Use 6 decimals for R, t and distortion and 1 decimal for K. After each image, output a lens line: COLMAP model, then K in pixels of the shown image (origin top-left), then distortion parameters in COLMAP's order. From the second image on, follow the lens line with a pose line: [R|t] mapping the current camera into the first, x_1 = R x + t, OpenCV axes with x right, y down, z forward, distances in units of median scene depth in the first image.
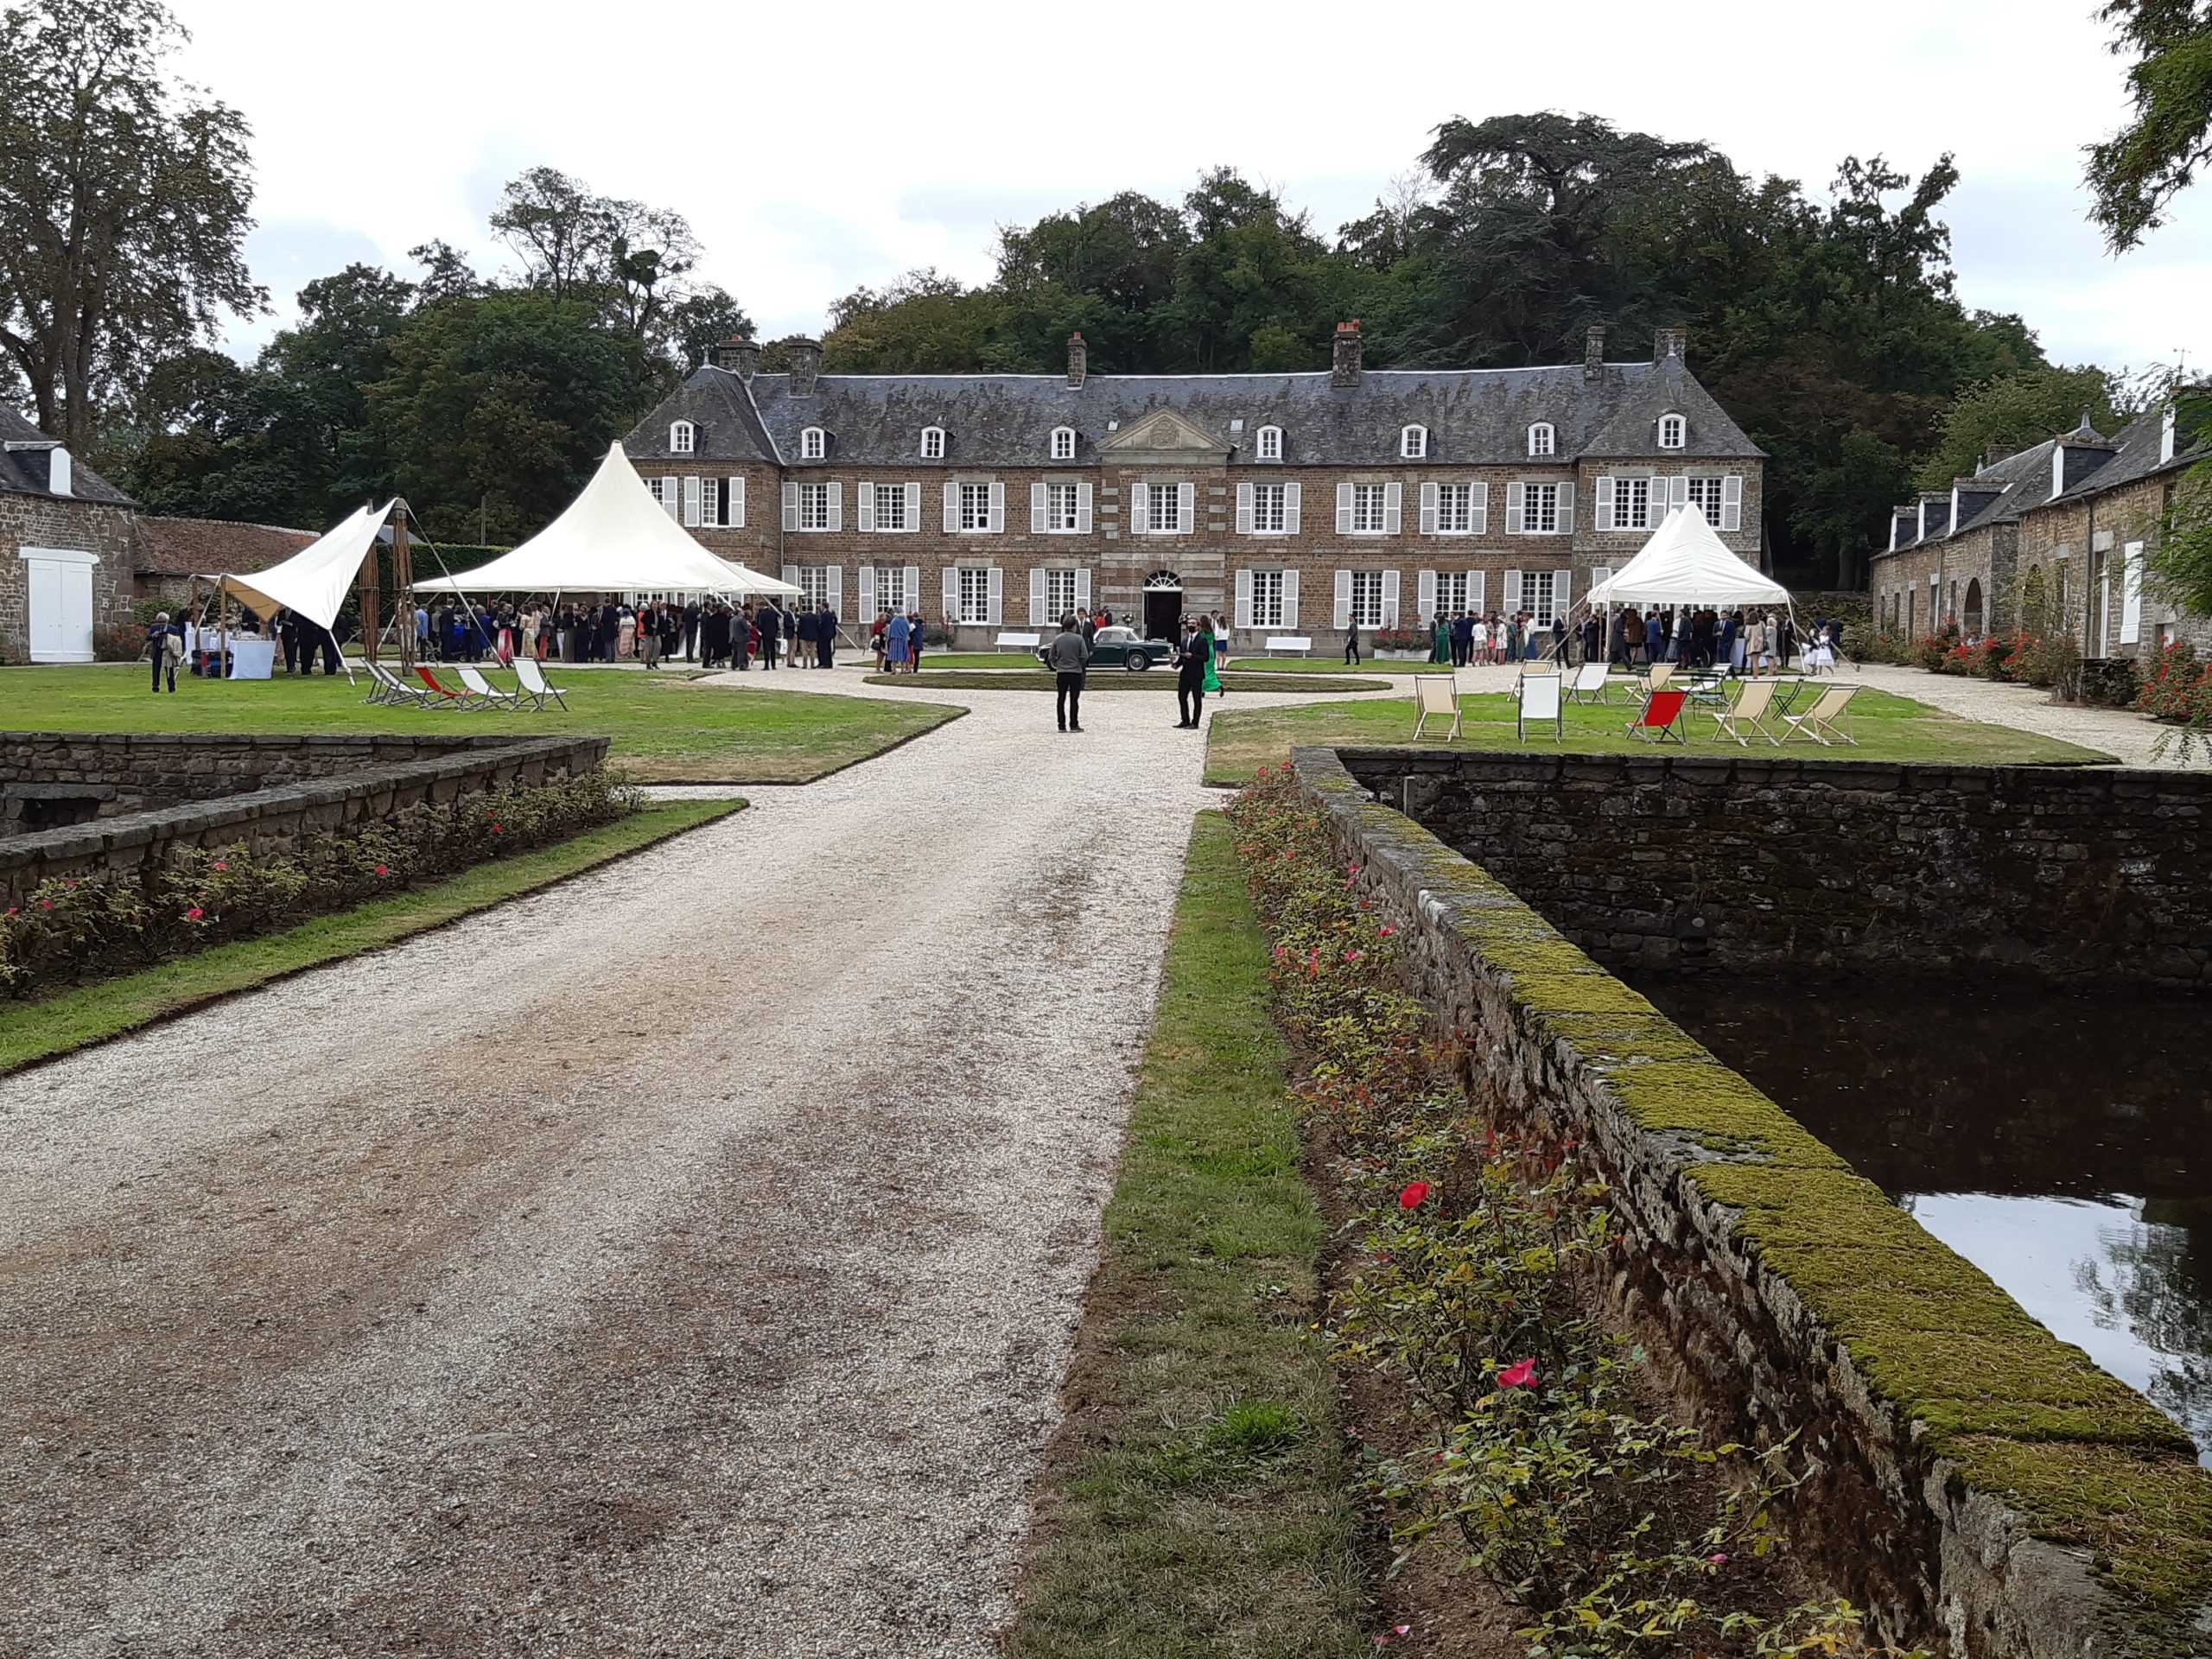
lens RADIAL K [[1672.4, 0, 1106.0], [0, 1672.4, 829.5], [0, 0, 1]] dist [0.005621, 0.002187]
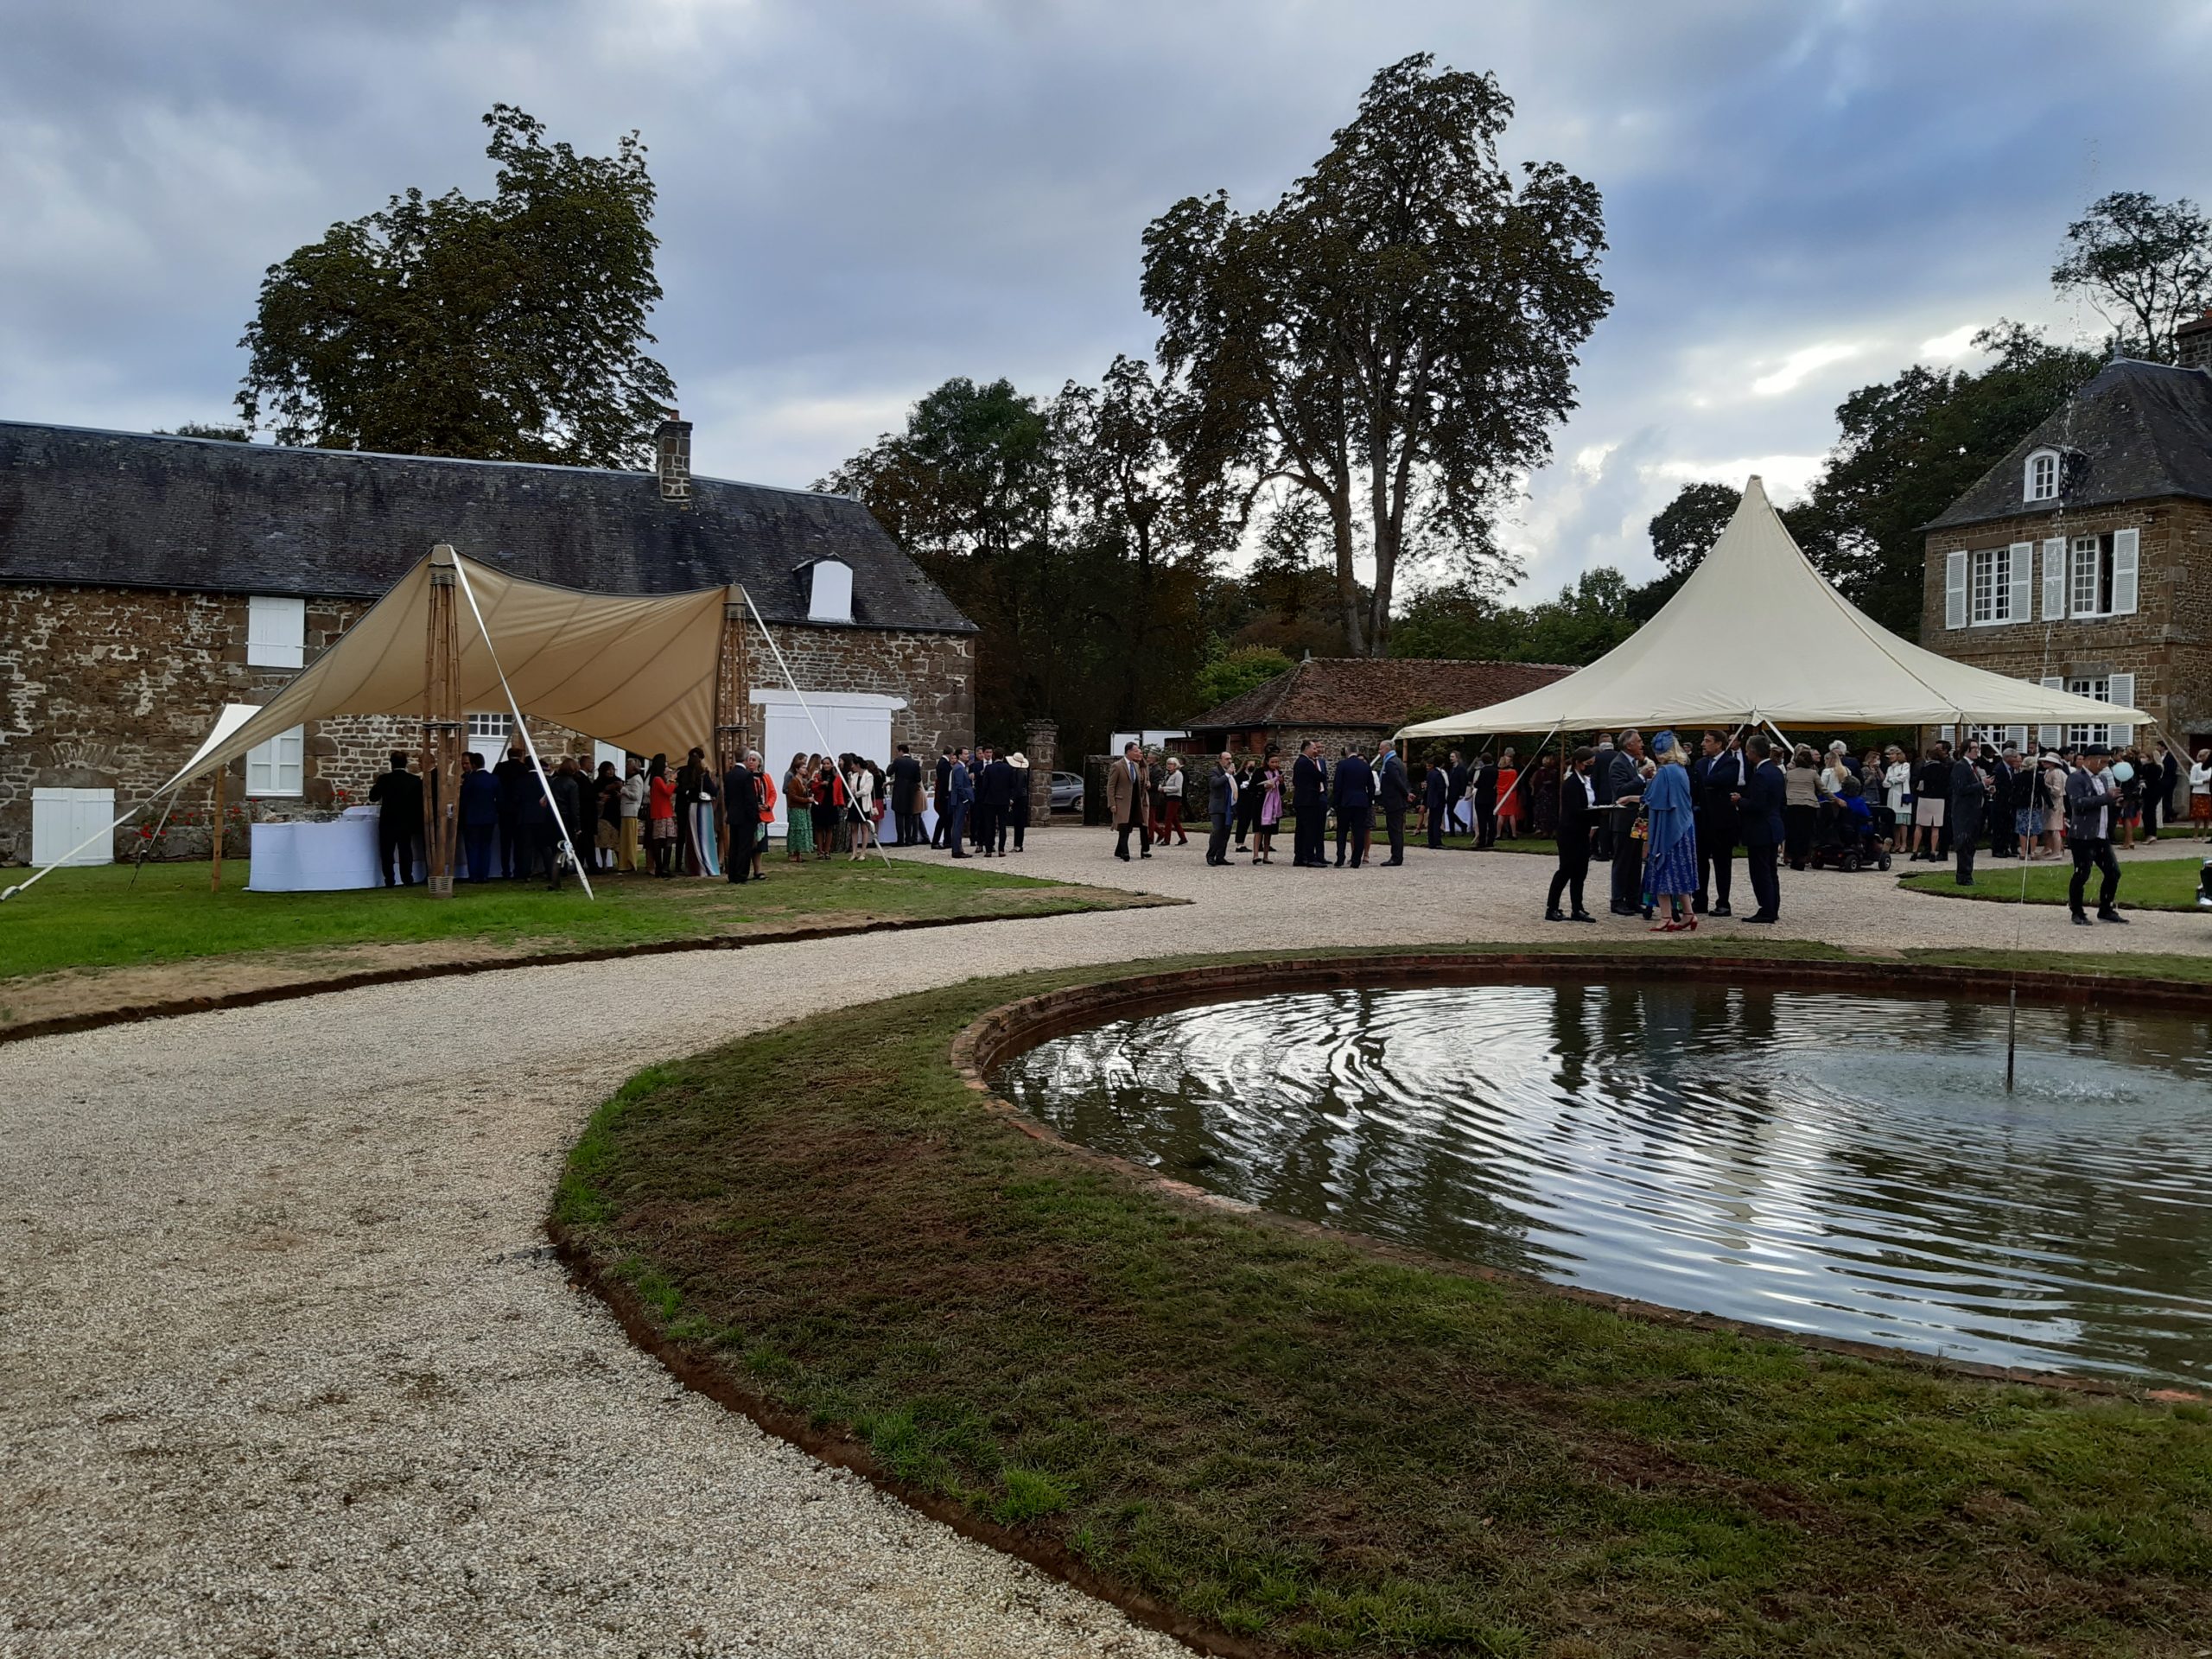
lens RADIAL K [[1672.4, 0, 1106.0], [0, 1672.4, 829.5], [0, 0, 1]] dist [0.005621, 0.002187]
pose [[0.600528, 0.028396, -0.799099, 0.035879], [-0.094027, 0.994943, -0.035307, -0.051007], [0.794056, 0.096340, 0.600162, 0.368509]]
